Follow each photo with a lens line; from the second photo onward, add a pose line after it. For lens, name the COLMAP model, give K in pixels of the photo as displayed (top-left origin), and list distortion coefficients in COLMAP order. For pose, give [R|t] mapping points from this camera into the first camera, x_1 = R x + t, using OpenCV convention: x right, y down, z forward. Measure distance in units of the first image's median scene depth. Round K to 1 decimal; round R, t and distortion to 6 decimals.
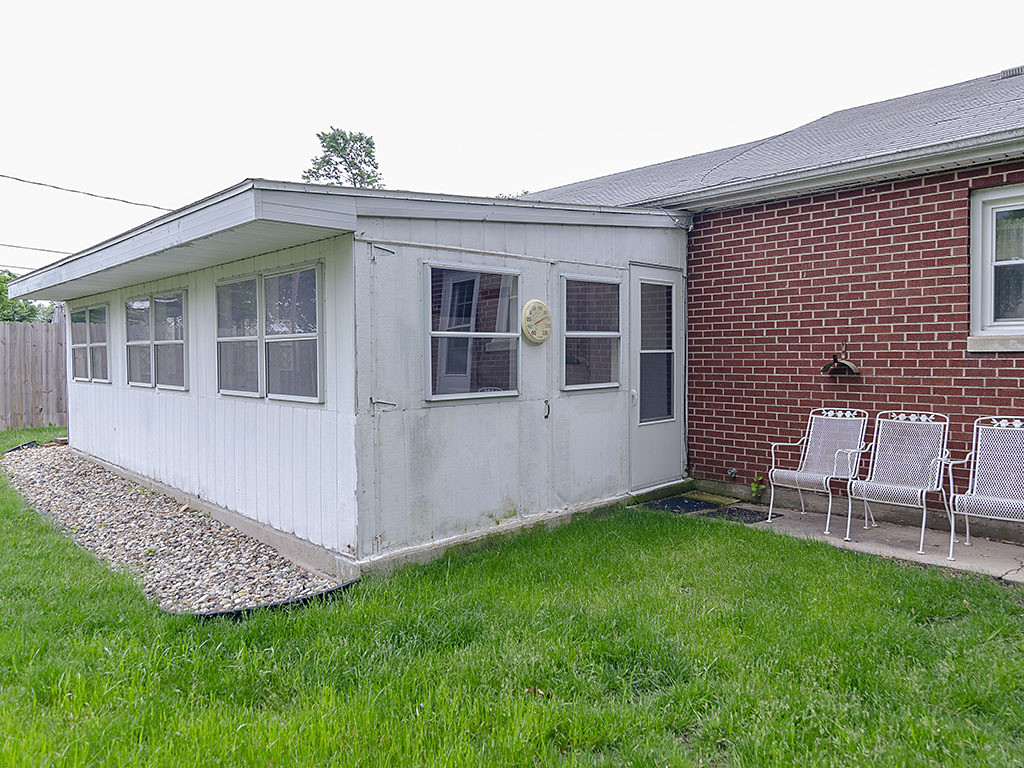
lens RADIAL K [[681.1, 0, 570.6], [0, 681.1, 365.8], [0, 0, 1]] dist [0.002765, 0.000791]
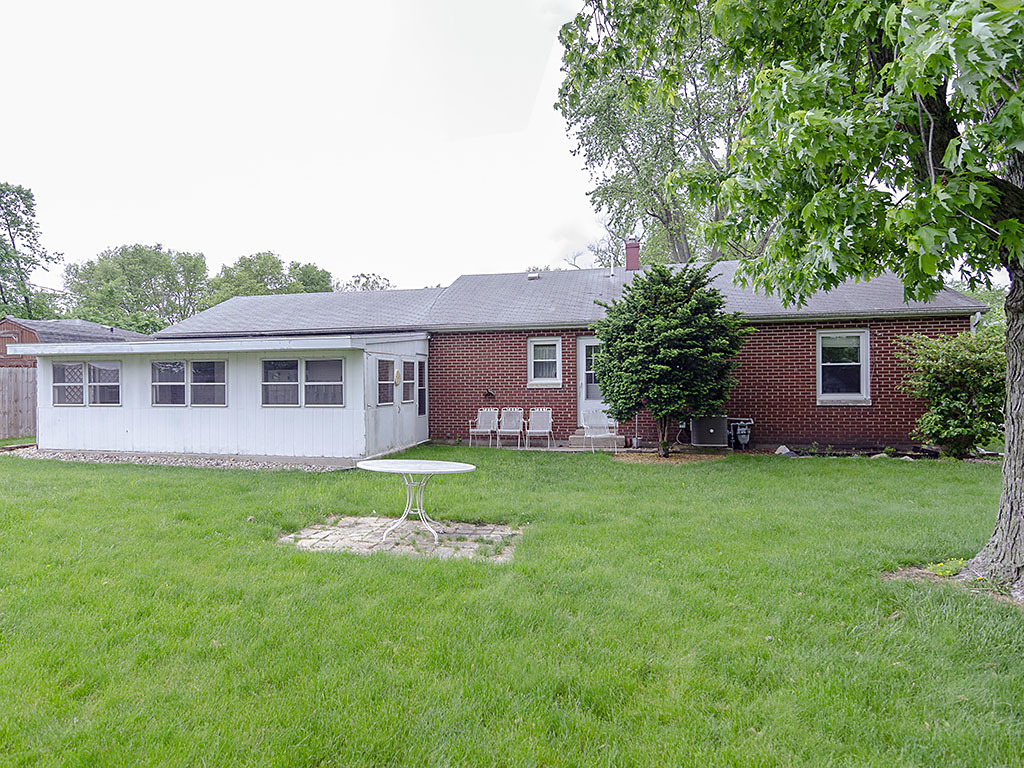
lens RADIAL K [[578.8, 0, 512.0], [0, 578.8, 384.0], [0, 0, 1]] dist [-0.000998, 0.002845]
pose [[0.838736, 0.002903, 0.544530, -0.853506], [0.009304, 0.999763, -0.019662, 0.010737], [-0.544458, 0.021557, 0.838511, -1.104108]]
